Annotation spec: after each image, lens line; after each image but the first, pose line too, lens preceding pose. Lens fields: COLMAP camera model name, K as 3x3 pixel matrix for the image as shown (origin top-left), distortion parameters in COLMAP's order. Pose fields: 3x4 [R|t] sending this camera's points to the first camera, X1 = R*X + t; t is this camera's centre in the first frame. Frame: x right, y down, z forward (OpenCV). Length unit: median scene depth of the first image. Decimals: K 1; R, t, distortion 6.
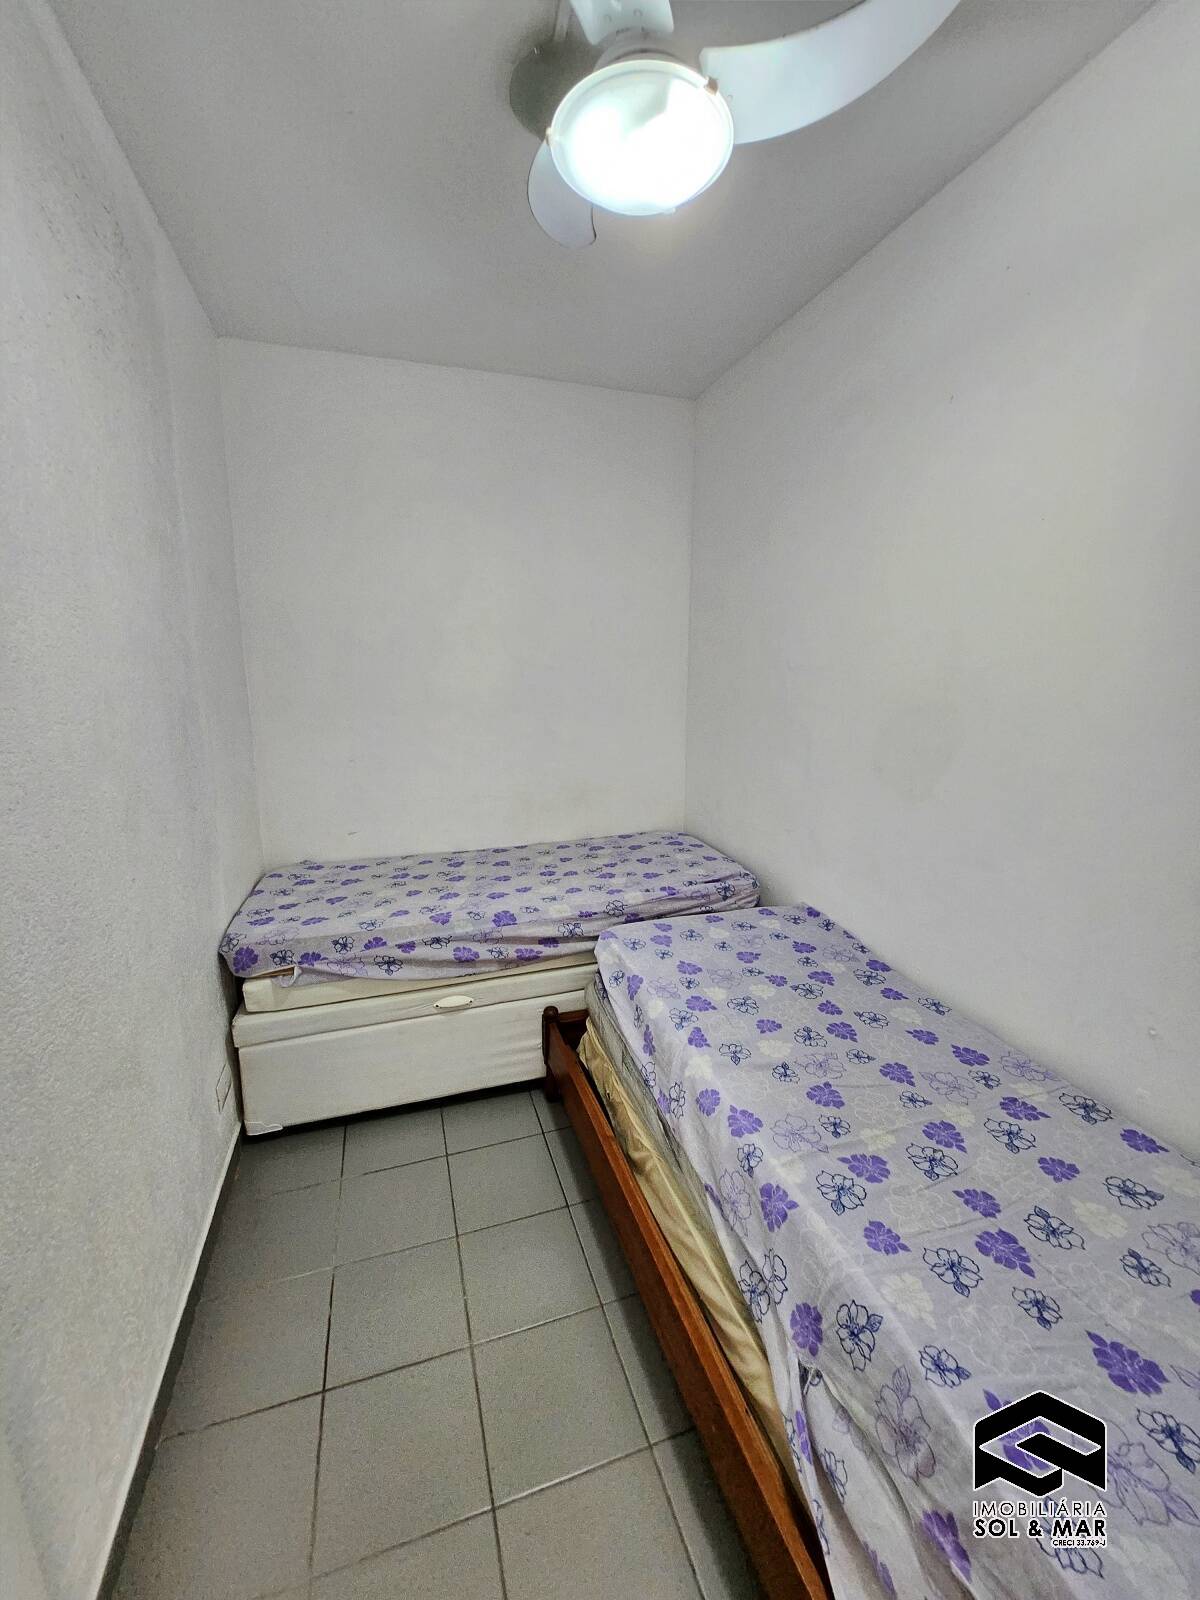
lens RADIAL K [[631.4, 0, 604.3], [0, 631.4, 791.1], [0, 0, 1]] dist [-0.015575, -0.000148]
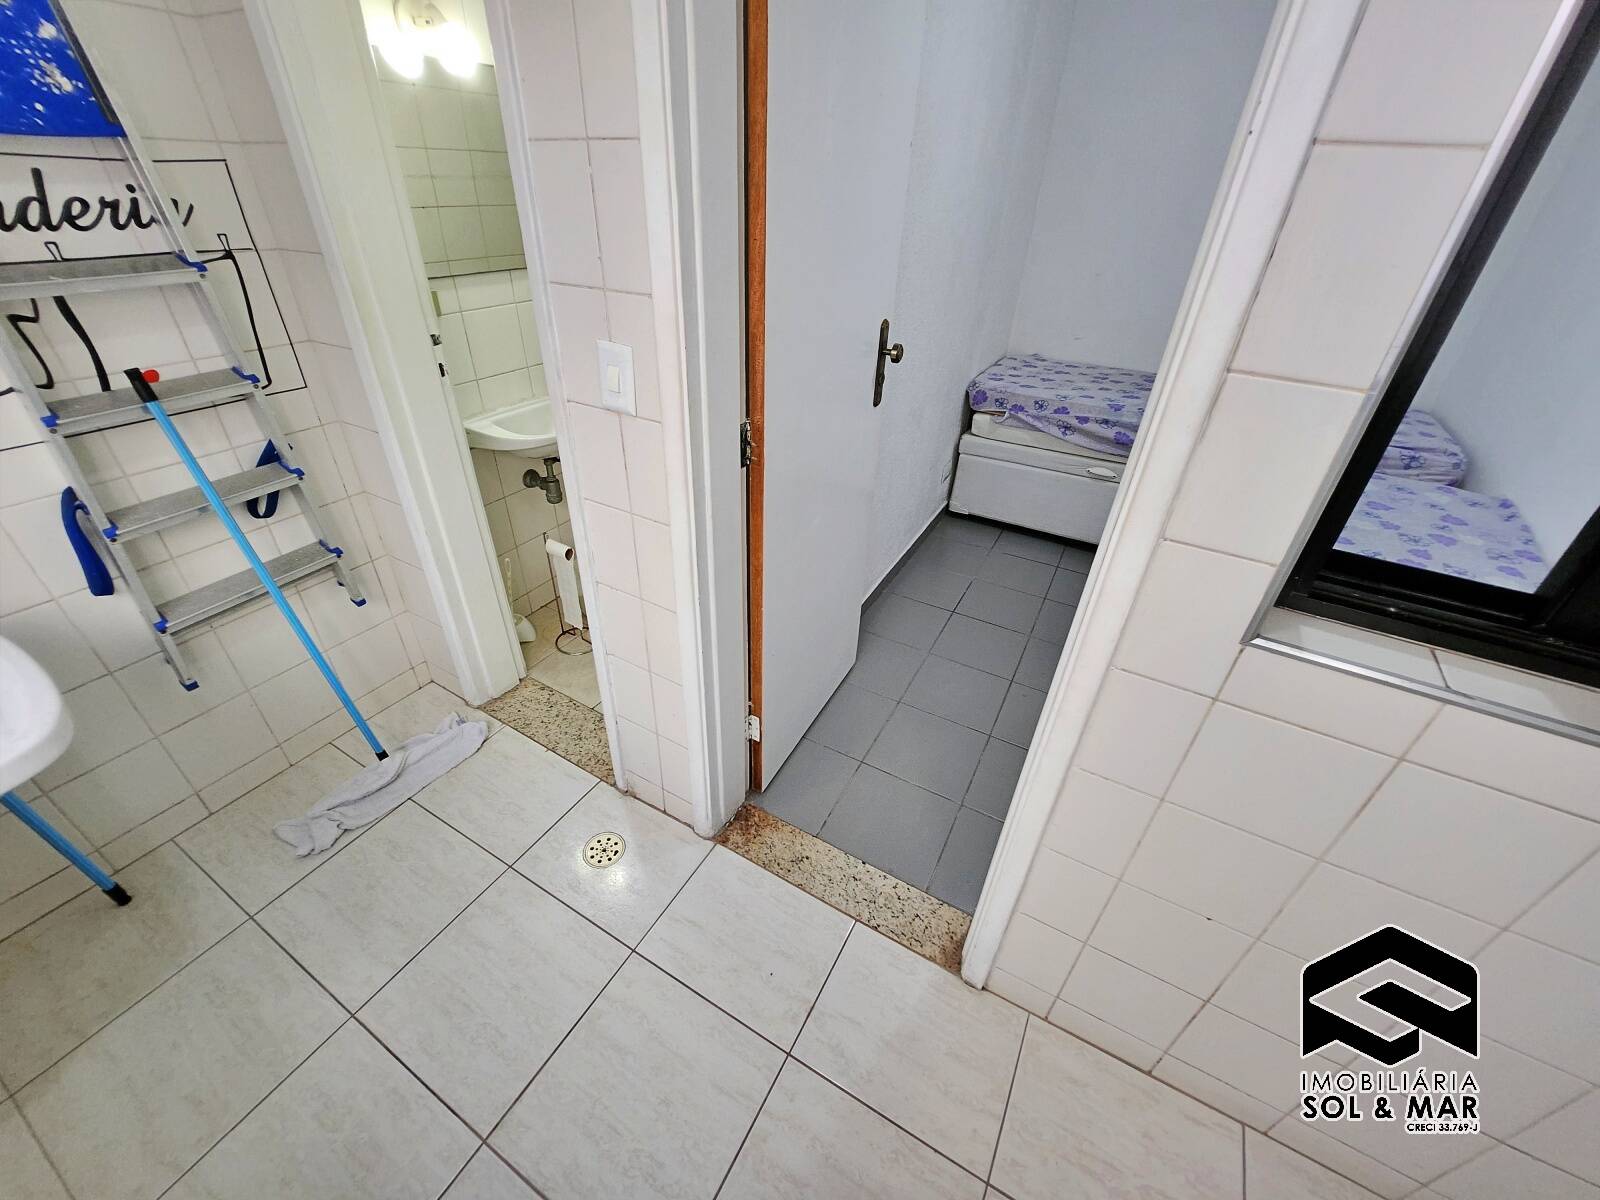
lens RADIAL K [[631.4, 0, 795.2], [0, 631.4, 594.5], [0, 0, 1]] dist [-0.015575, -0.000148]
pose [[0.670182, 0.420533, -0.611562, 0.267889], [-0.166887, 0.888272, 0.427927, 0.105822], [0.723191, -0.184727, 0.665485, -0.439636]]
